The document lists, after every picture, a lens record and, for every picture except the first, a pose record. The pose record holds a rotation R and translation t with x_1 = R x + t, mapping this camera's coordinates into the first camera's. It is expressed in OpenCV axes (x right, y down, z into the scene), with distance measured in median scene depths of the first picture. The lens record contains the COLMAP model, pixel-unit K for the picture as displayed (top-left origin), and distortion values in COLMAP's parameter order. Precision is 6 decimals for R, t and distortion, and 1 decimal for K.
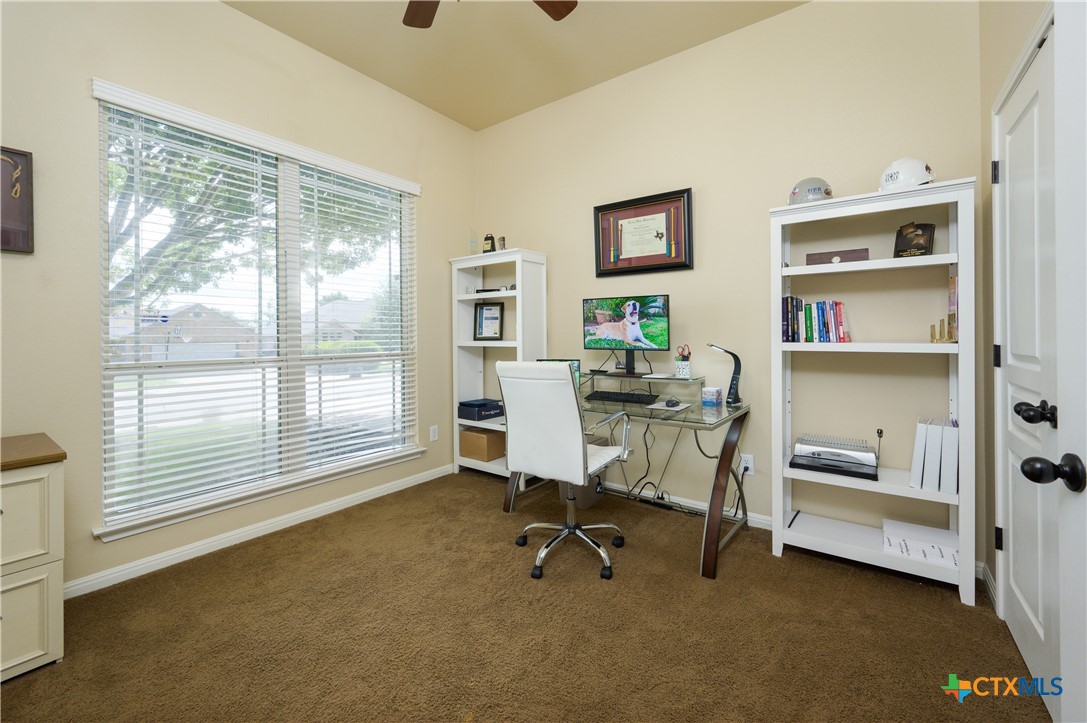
lens RADIAL K [[442.8, 0, 561.4], [0, 442.8, 335.8], [0, 0, 1]] dist [-0.004902, -0.000339]
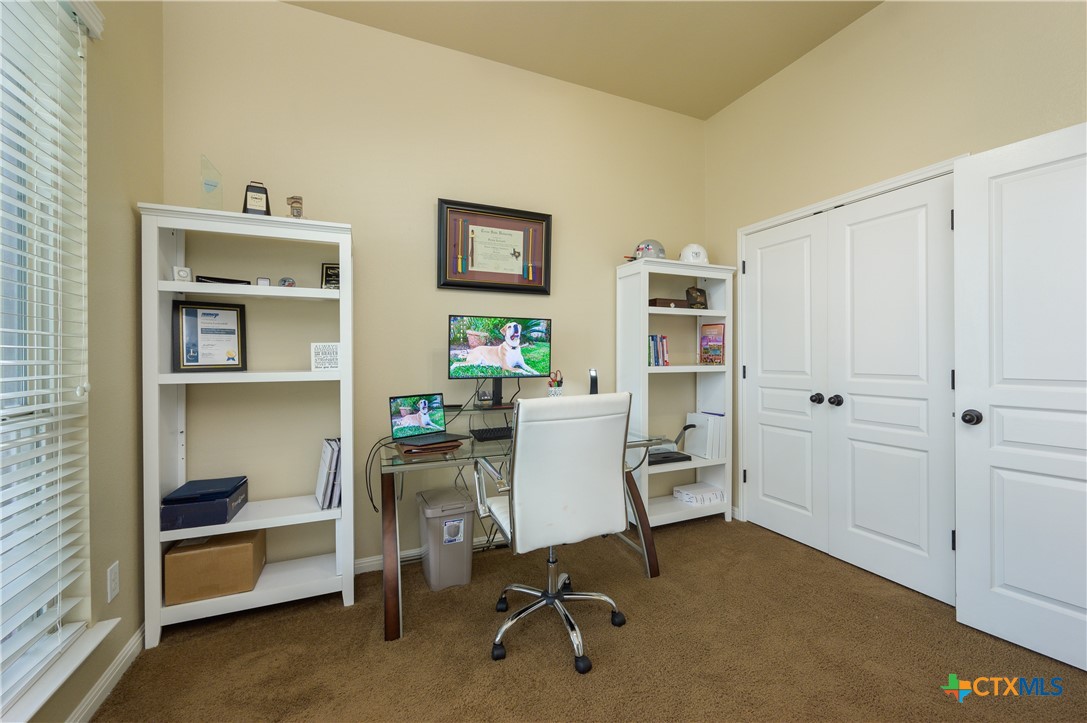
lens RADIAL K [[442.8, 0, 549.7], [0, 442.8, 357.0], [0, 0, 1]] dist [-0.004902, -0.000339]
pose [[0.499196, 0.004841, 0.866476, -0.560848], [0.004278, 0.999958, -0.008051, -0.001962], [-0.866479, 0.007726, 0.499154, 0.482937]]
